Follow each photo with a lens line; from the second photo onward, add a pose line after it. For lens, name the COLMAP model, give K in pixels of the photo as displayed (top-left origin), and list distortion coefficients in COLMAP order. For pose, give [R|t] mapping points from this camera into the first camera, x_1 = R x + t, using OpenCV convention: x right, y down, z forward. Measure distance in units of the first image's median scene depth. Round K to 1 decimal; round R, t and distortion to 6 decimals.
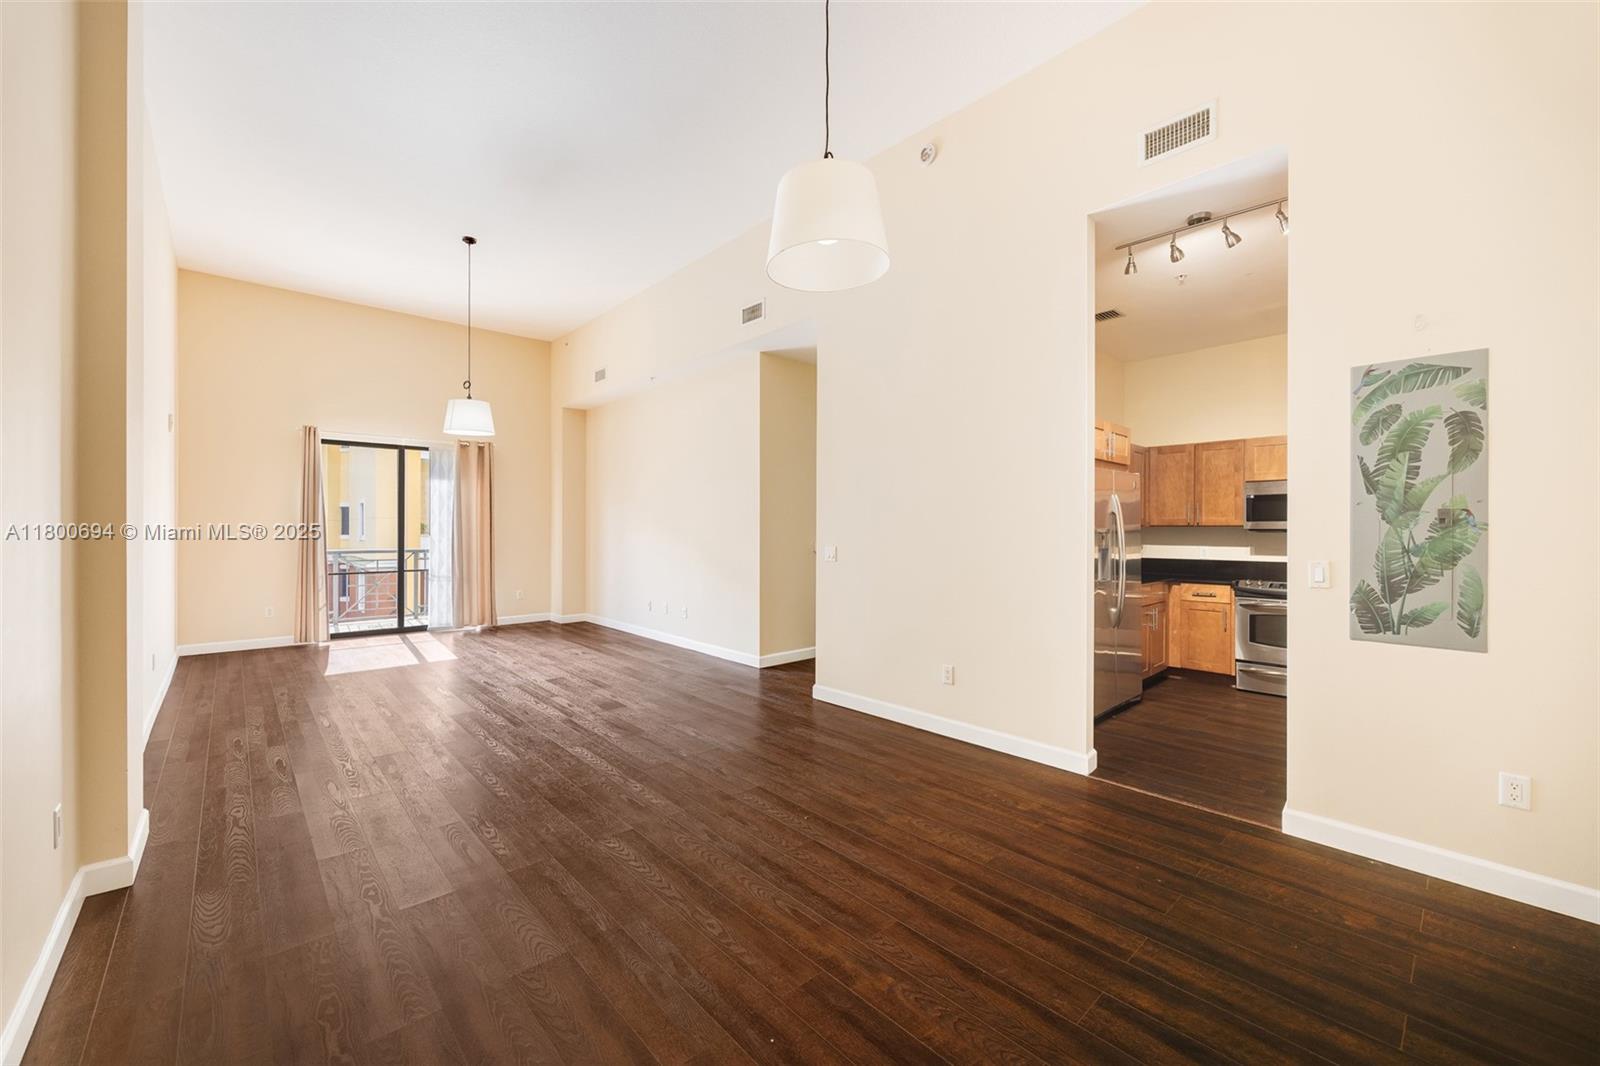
lens RADIAL K [[623.2, 0, 799.5], [0, 623.2, 528.2], [0, 0, 1]] dist [-0.000746, -0.000095]
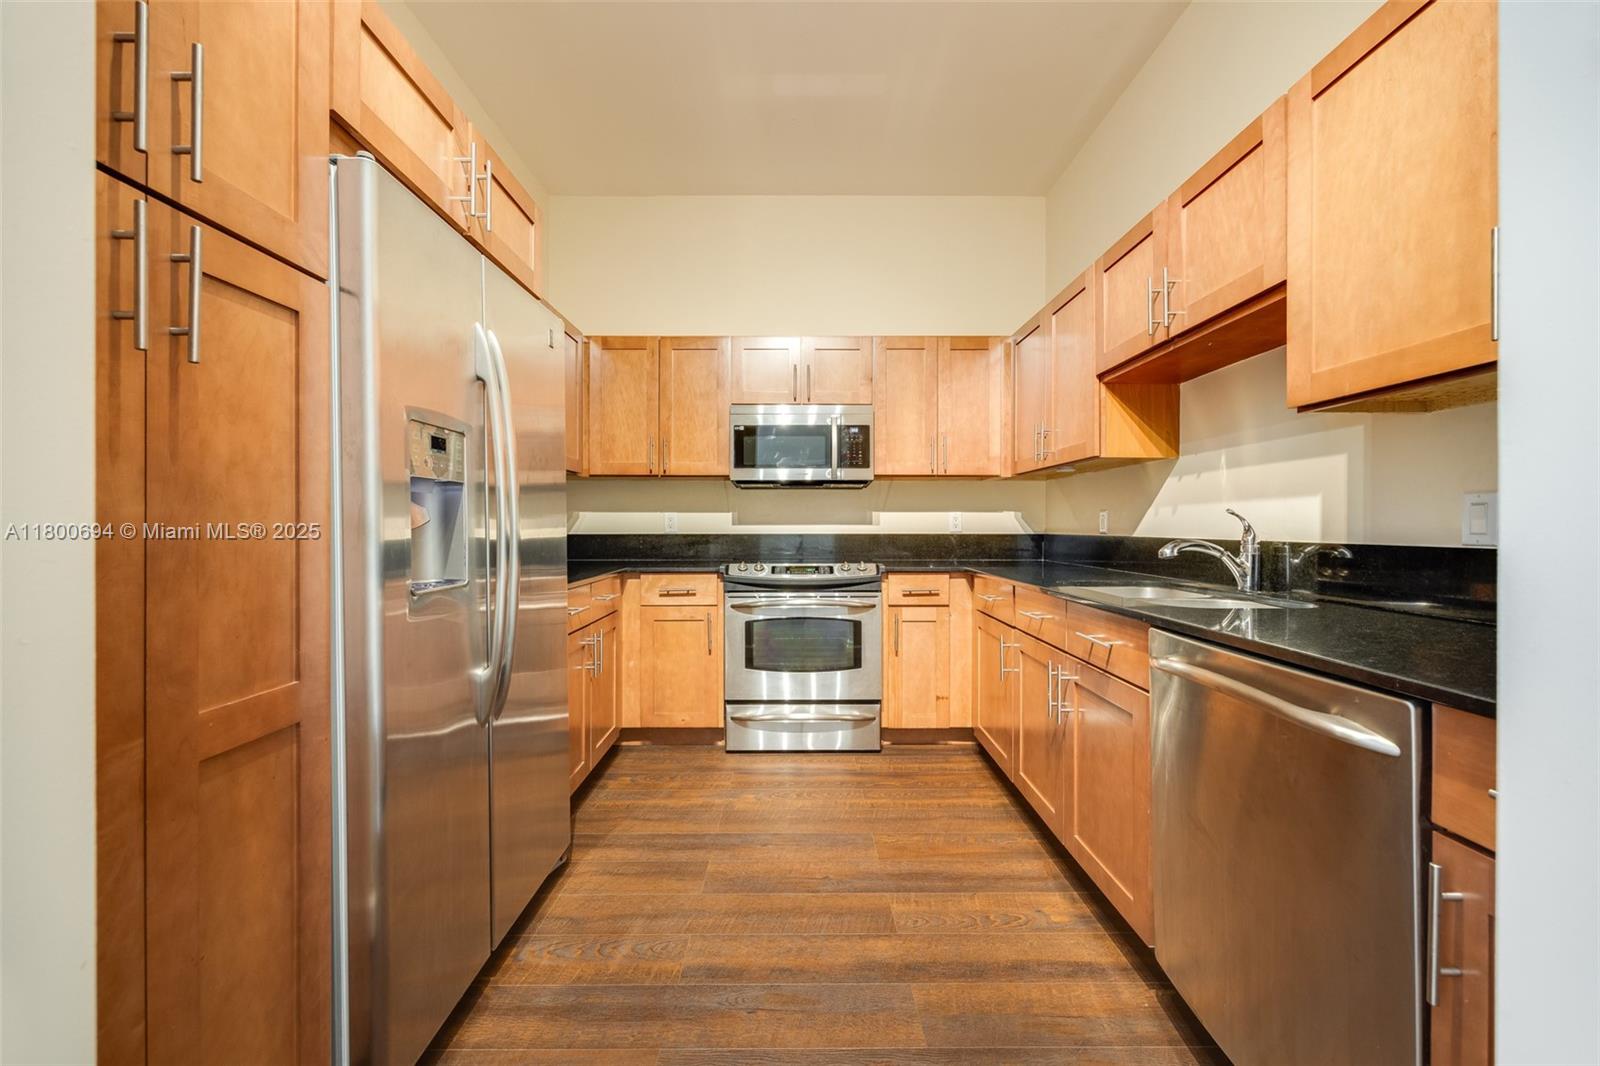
lens RADIAL K [[623.2, 0, 799.5], [0, 623.2, 528.2], [0, 0, 1]] dist [-0.000746, -0.000095]
pose [[0.675266, -0.003433, 0.737566, 0.303538], [0.000605, 0.999991, 0.004100, 0.045191], [-0.737574, -0.002322, 0.675263, 0.529959]]
